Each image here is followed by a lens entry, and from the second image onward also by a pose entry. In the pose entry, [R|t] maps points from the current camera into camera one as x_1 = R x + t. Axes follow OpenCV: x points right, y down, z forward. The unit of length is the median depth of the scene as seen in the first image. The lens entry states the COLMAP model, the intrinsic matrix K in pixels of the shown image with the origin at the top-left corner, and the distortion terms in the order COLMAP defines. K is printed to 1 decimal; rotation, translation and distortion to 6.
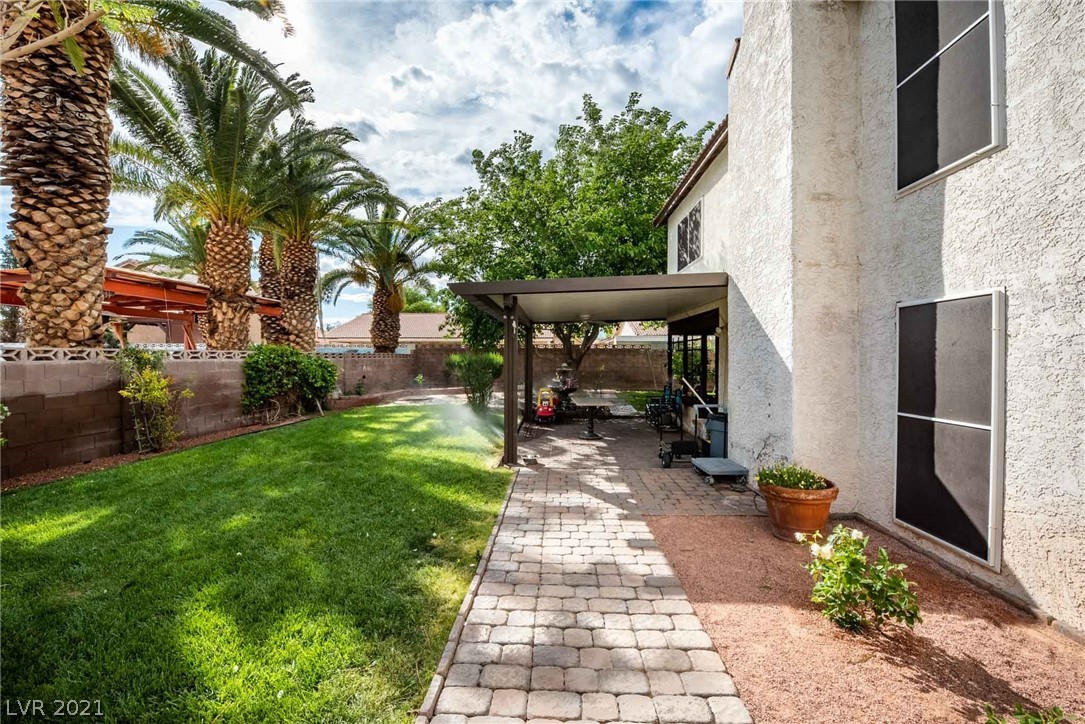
lens RADIAL K [[435.5, 0, 545.2], [0, 435.5, 359.1], [0, 0, 1]] dist [-0.019779, -0.000375]
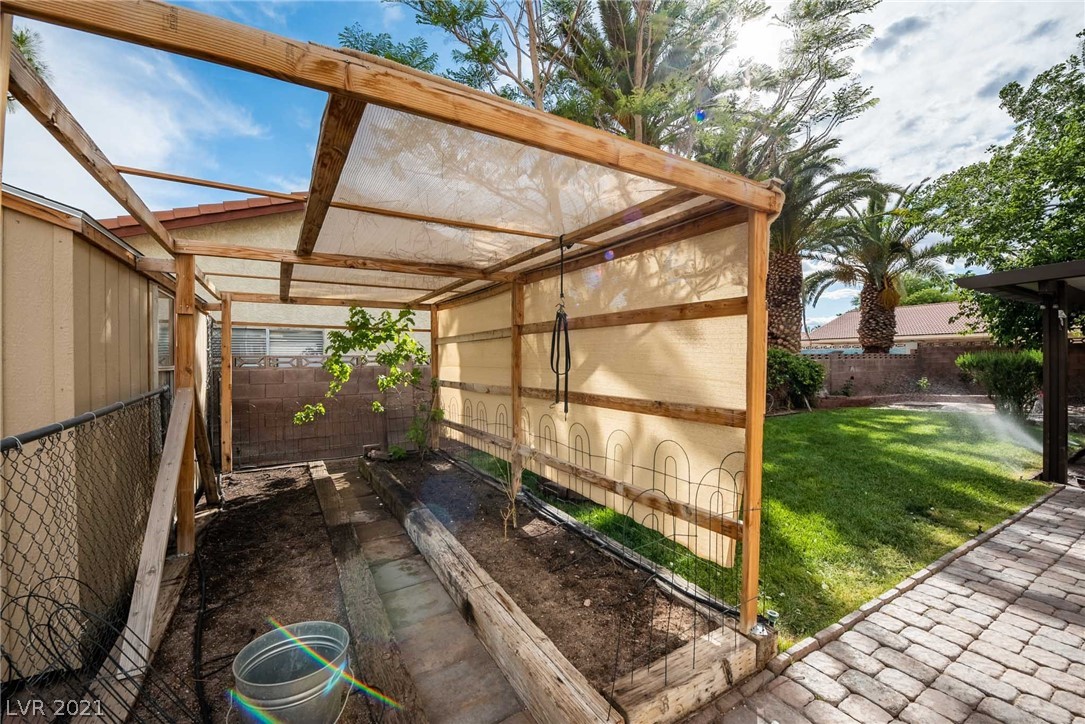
lens RADIAL K [[435.5, 0, 541.9], [0, 435.5, 359.4], [0, 0, 1]] dist [-0.019779, -0.000375]
pose [[0.530277, -0.007519, -0.847791, 0.039335], [0.002819, 0.999971, -0.007105, 0.004285], [0.847820, 0.001378, 0.530283, -0.118654]]
